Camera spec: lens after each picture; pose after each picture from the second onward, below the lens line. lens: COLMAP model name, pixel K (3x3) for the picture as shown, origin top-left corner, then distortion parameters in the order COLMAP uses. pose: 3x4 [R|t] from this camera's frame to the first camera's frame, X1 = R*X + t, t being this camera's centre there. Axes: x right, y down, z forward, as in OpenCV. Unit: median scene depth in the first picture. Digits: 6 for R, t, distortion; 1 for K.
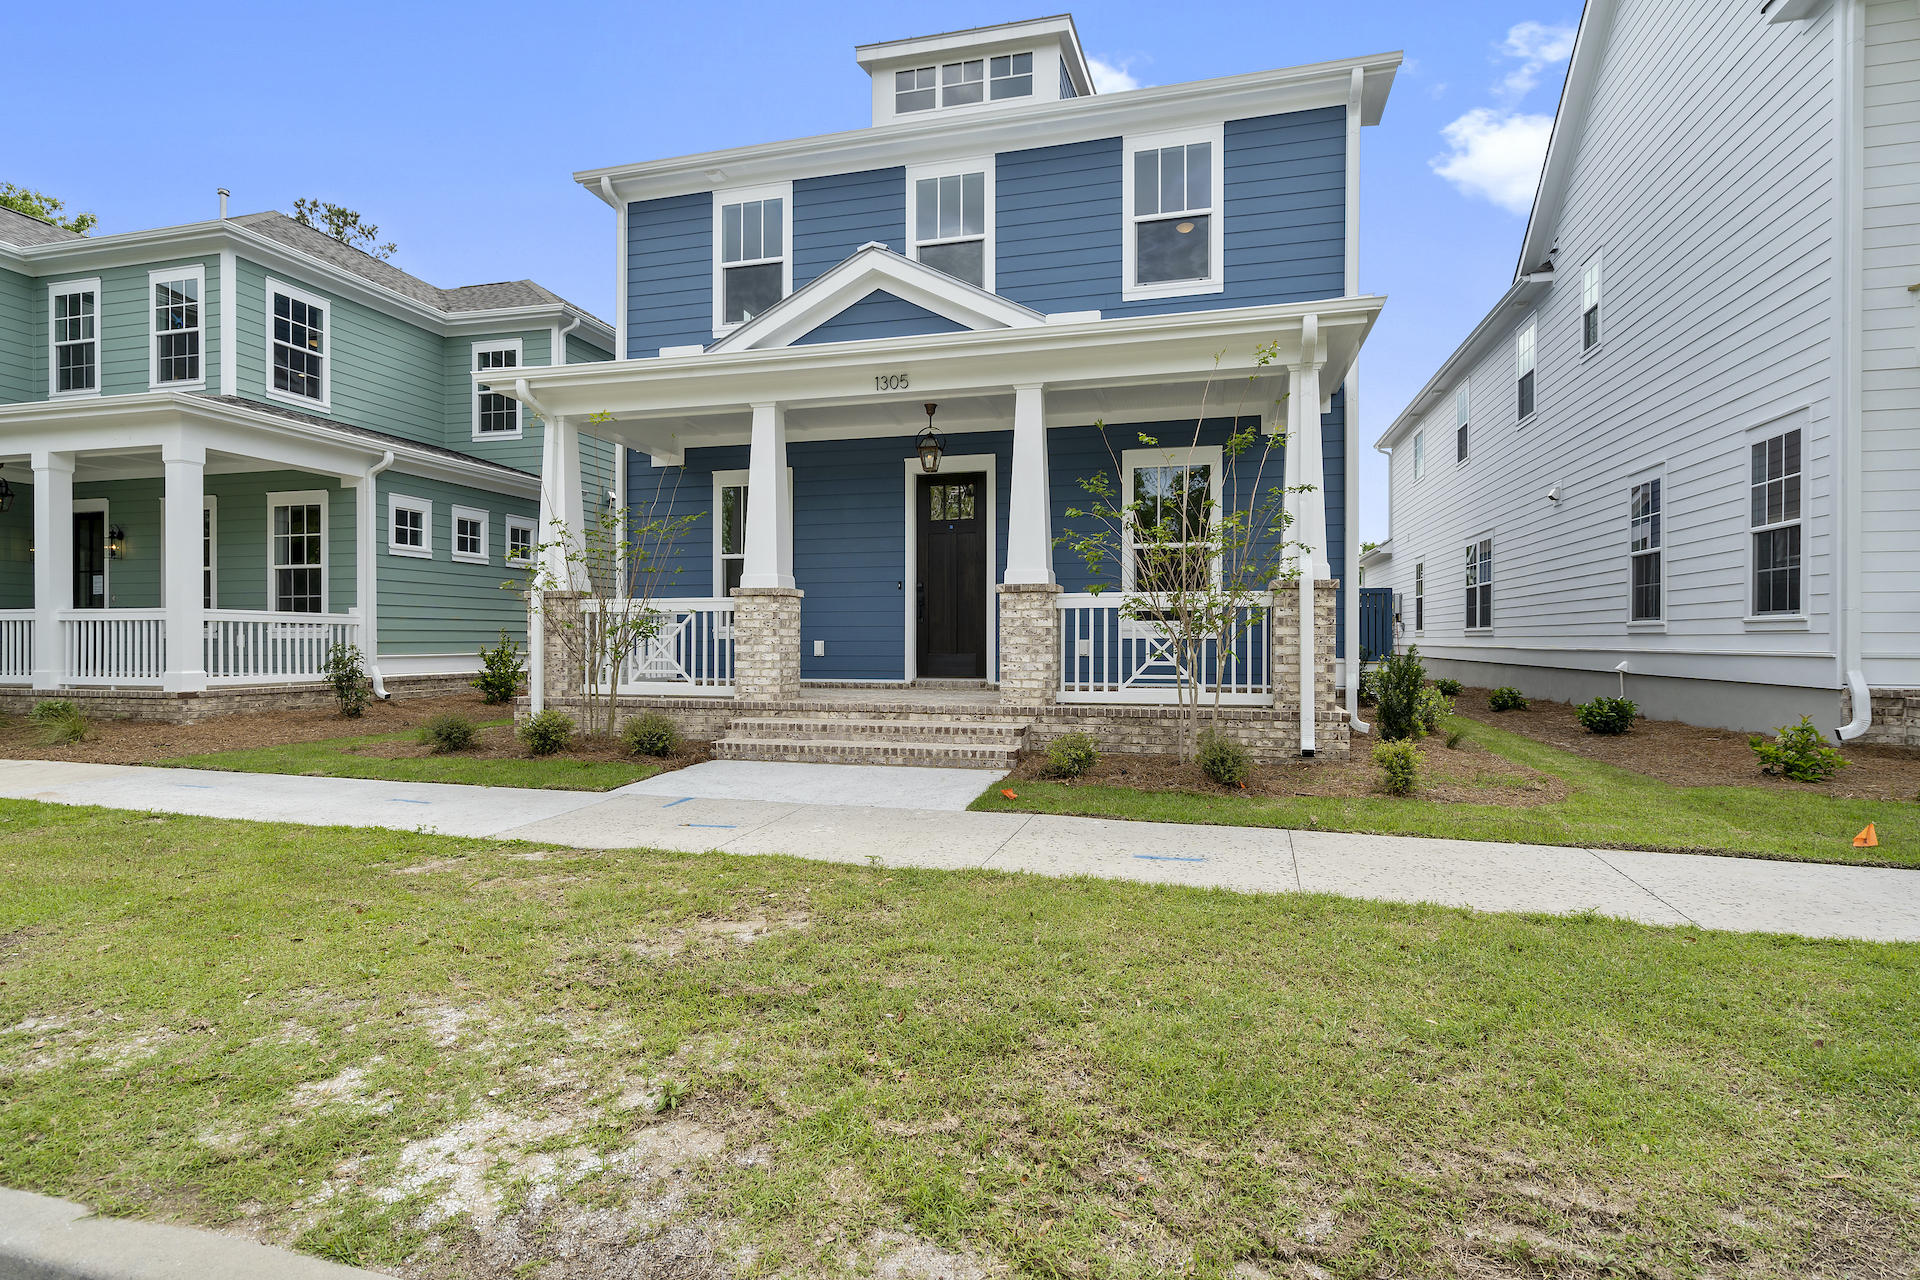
lens RADIAL K [[948.8, 0, 960.0], [0, 948.8, 640.0], [0, 0, 1]] dist [0.001394, 0.000386]
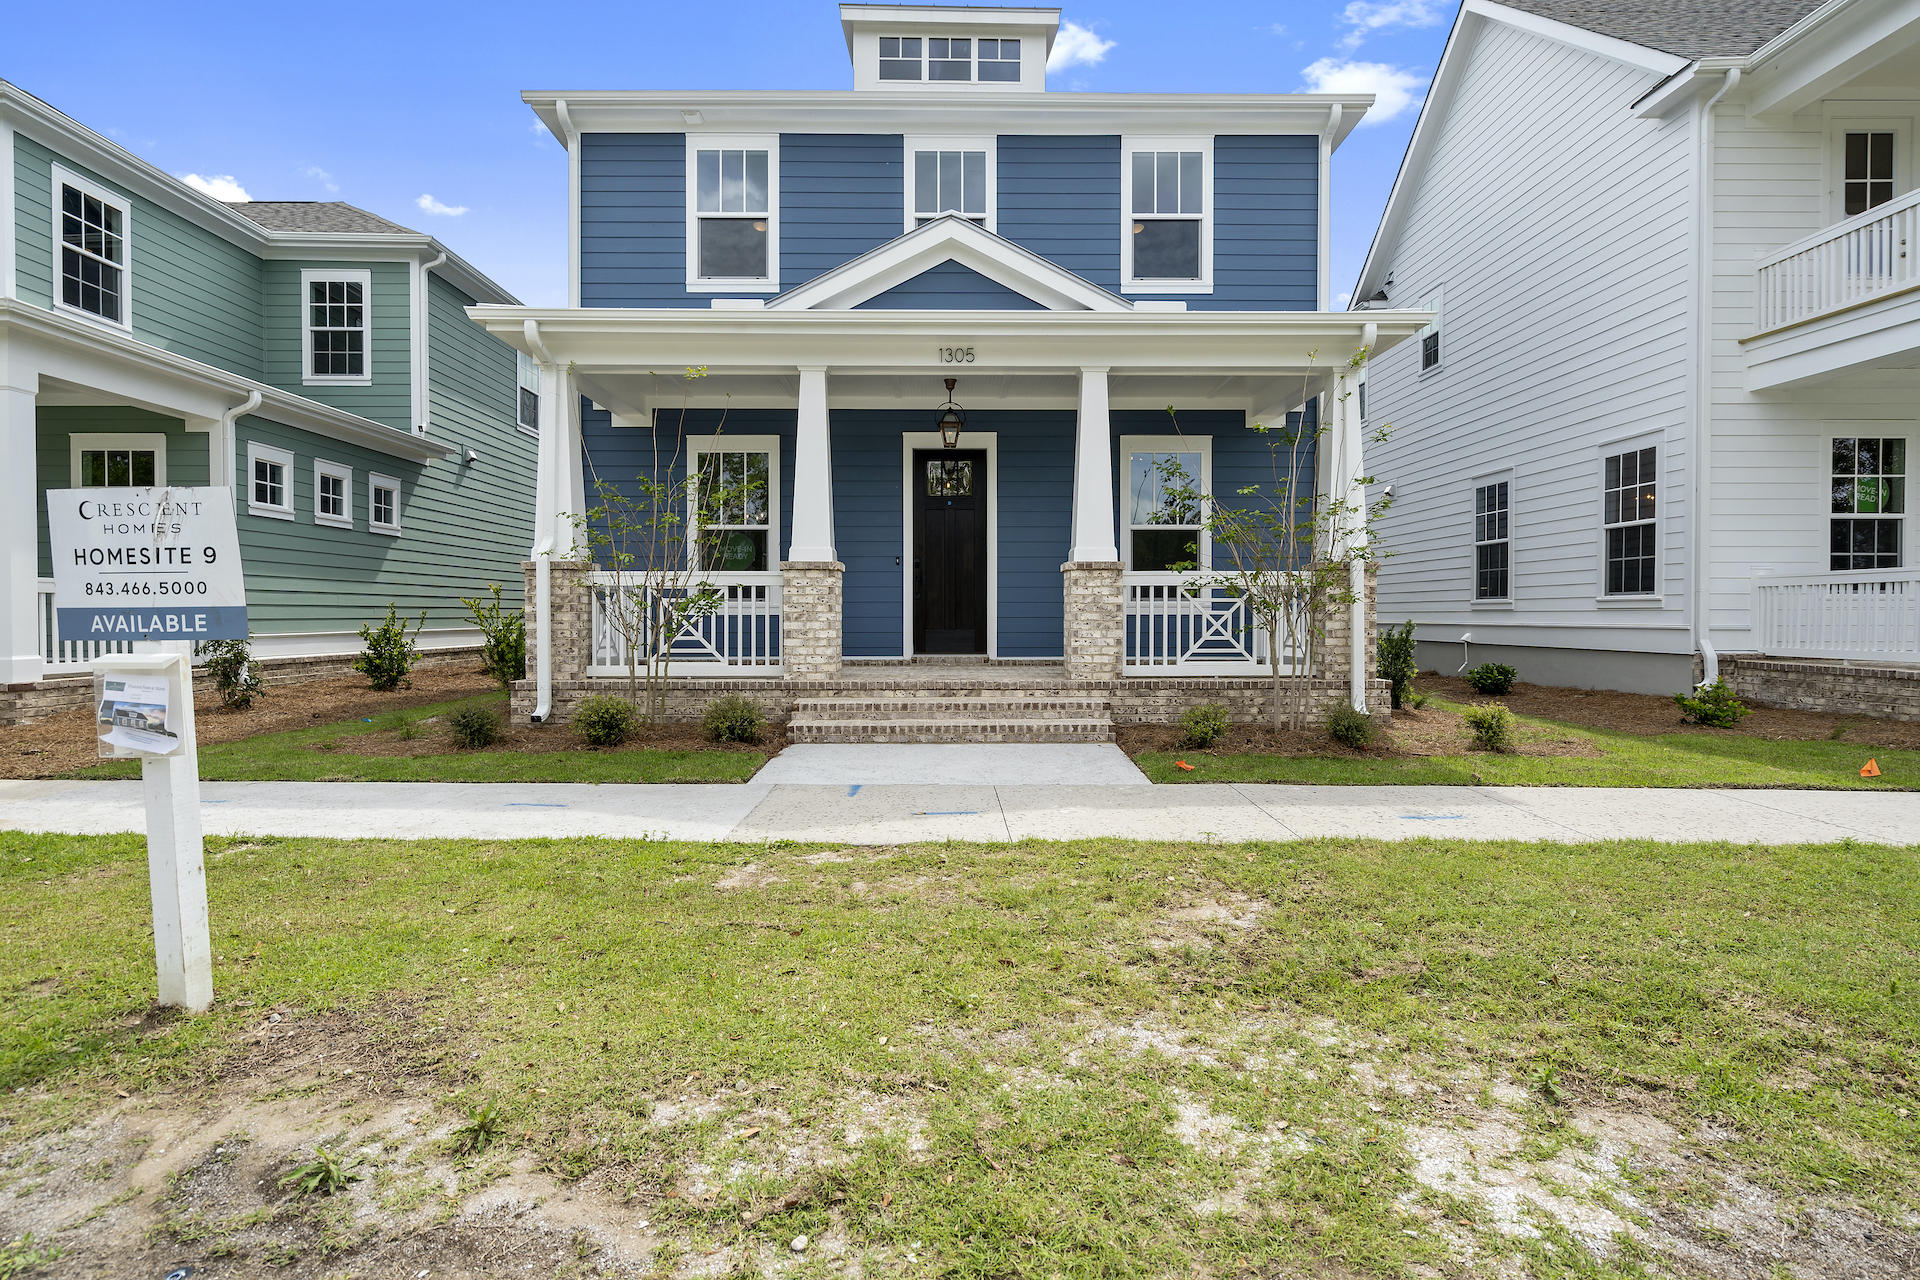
lens RADIAL K [[923.6, 0, 957.4], [0, 923.6, 623.1], [0, 0, 1]] dist [-0.000118, 0.000189]
pose [[0.963738, -0.002976, 0.266833, -0.301283], [0.000795, 0.999965, 0.008279, -0.000747], [-0.266849, -0.007767, 0.963707, 0.066168]]
